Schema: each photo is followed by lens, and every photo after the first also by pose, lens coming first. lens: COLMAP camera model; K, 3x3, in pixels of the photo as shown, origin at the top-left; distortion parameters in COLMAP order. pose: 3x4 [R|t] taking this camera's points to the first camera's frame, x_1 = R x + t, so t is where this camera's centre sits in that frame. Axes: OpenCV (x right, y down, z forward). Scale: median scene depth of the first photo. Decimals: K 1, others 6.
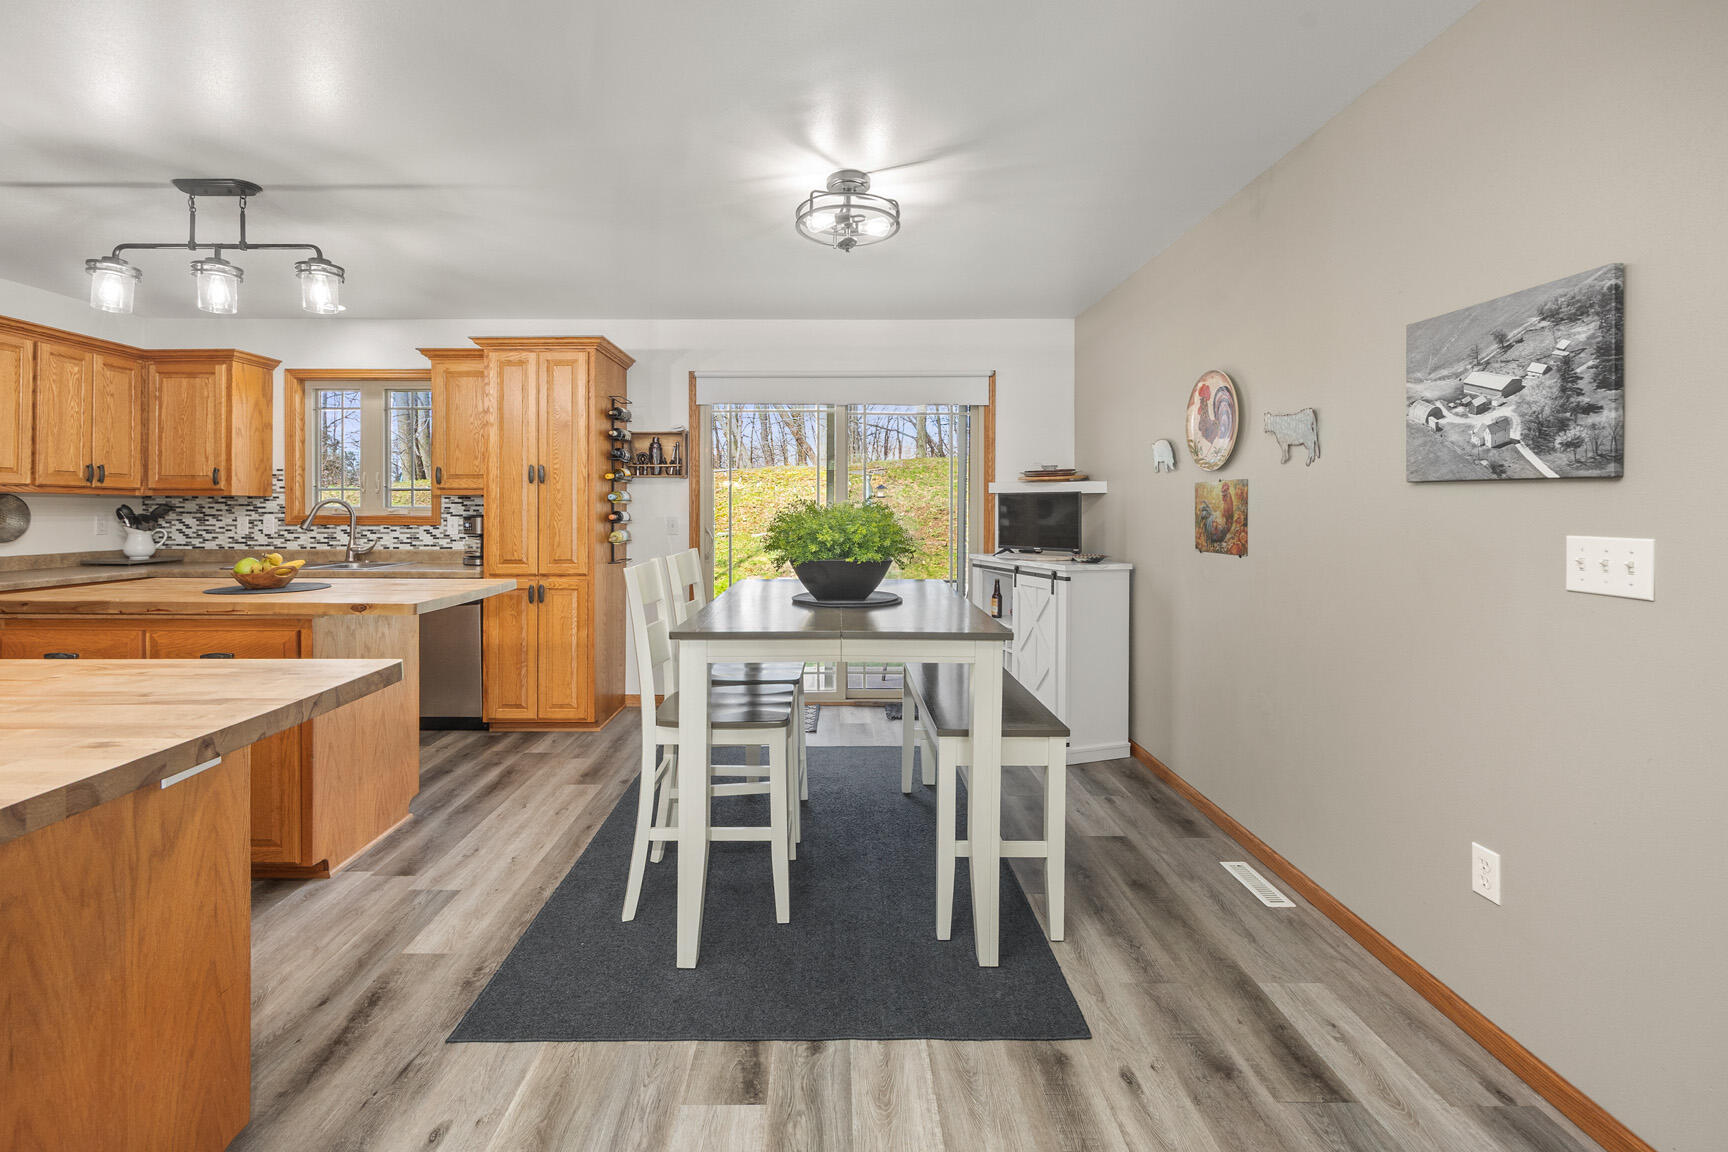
lens RADIAL K [[733.2, 0, 836.0], [0, 733.2, 505.4], [0, 0, 1]] dist [-0.002979, 0.000303]
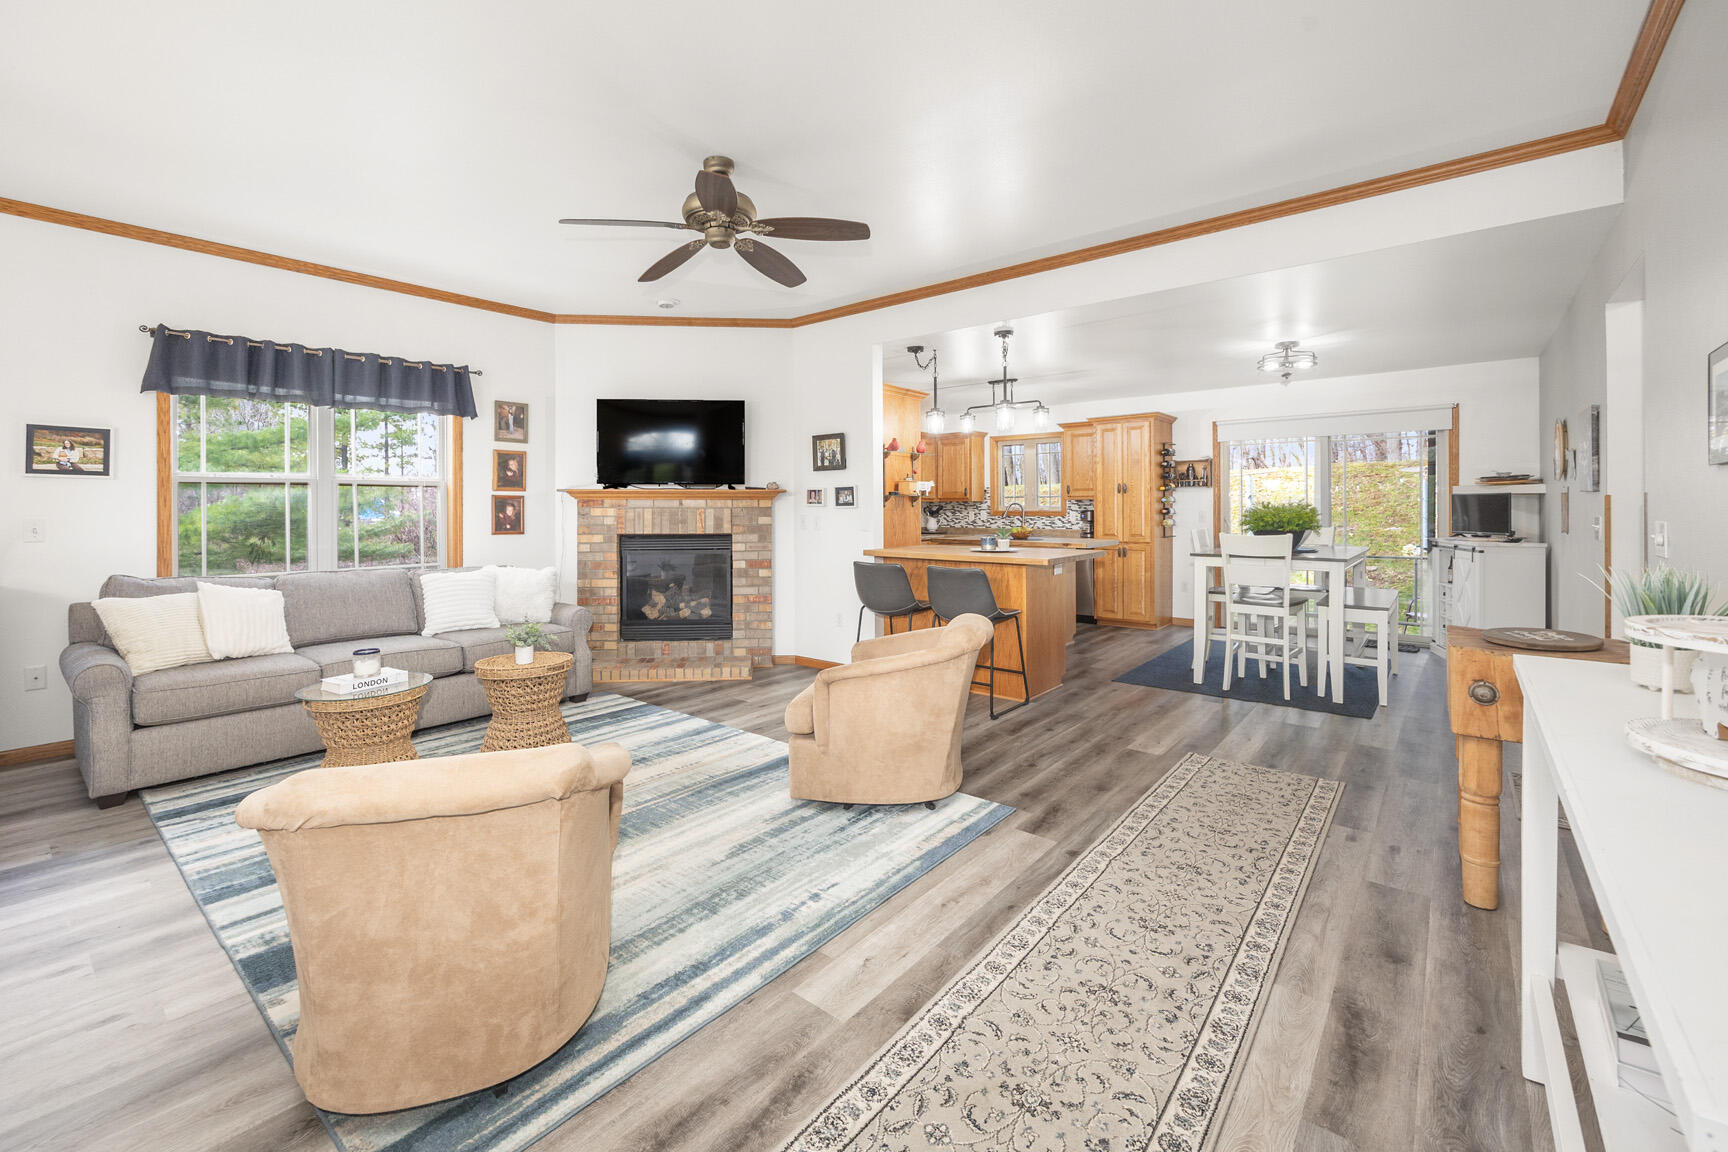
lens RADIAL K [[728.2, 0, 839.3], [0, 728.2, 505.9], [0, 0, 1]] dist [-0.004275, -0.000081]
pose [[0.760074, -0.005746, -0.649811, 0.248725], [0.007636, 0.999971, 0.000089, -0.003596], [0.649791, -0.005029, 0.760096, -0.876523]]
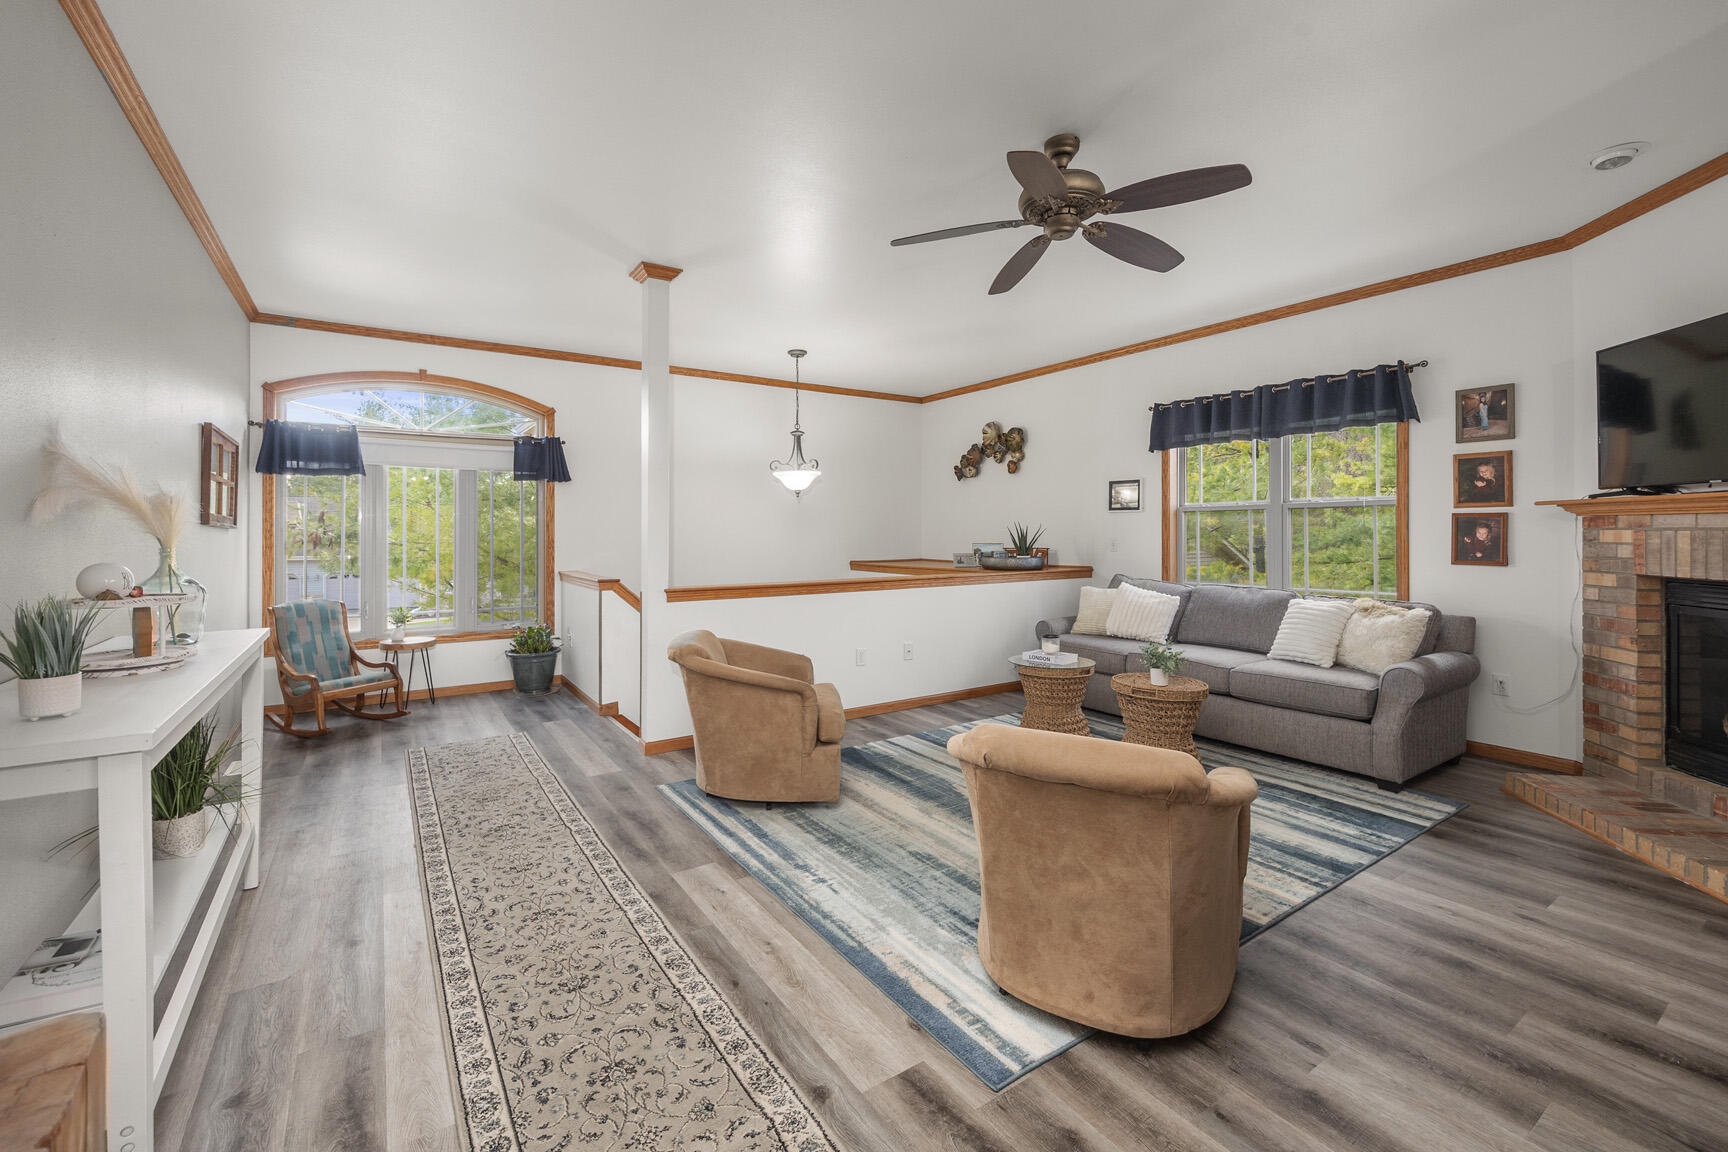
lens RADIAL K [[713.2, 0, 838.0], [0, 713.2, 531.0], [0, 0, 1]] dist [-0.002942, -0.000306]
pose [[-0.840844, 0.000515, -0.541277, 0.188353], [0.005843, 0.999950, -0.008125, 0.000026], [0.541245, -0.009995, -0.840805, 0.094165]]
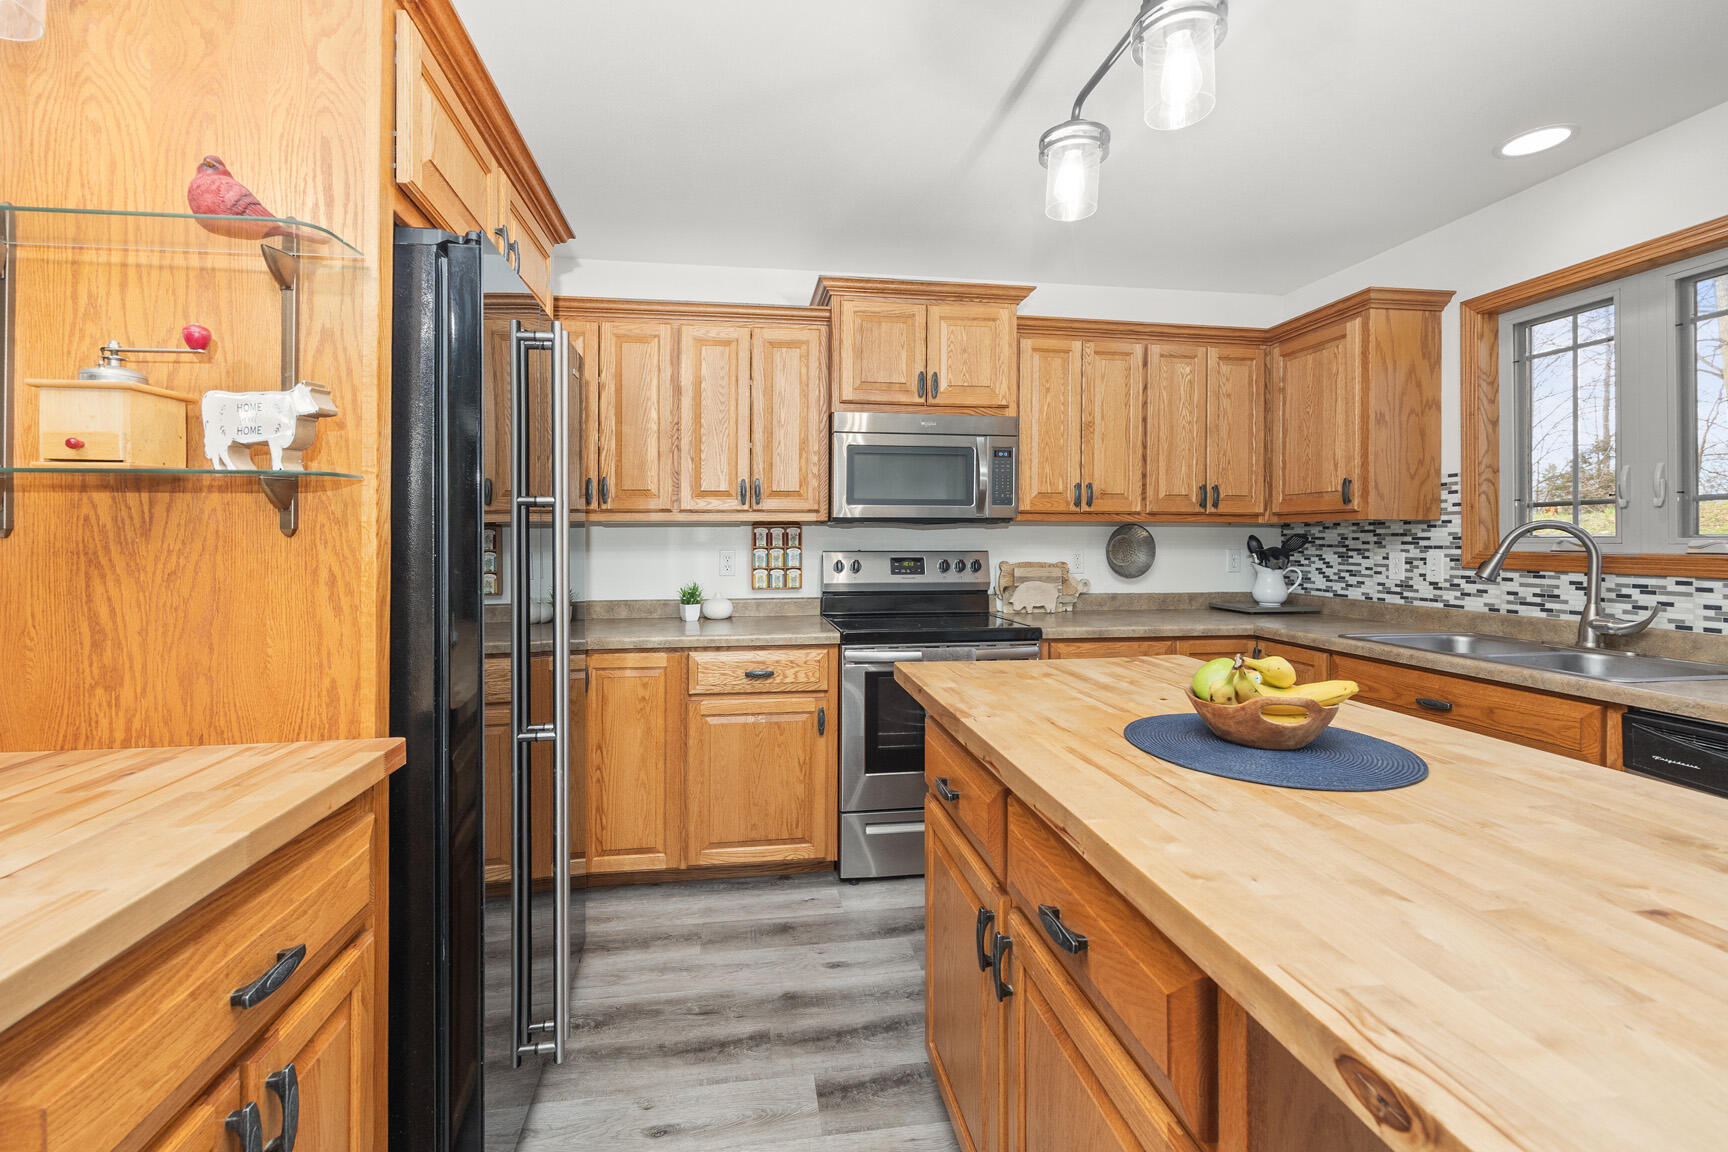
lens RADIAL K [[728.1, 0, 841.3], [0, 728.1, 543.5], [0, 0, 1]] dist [-0.001787, 0.000222]
pose [[0.143186, 0.003983, -0.989688, -0.282965], [0.005142, 0.999975, 0.004769, 0.001830], [0.989682, -0.005772, 0.143162, 0.487244]]
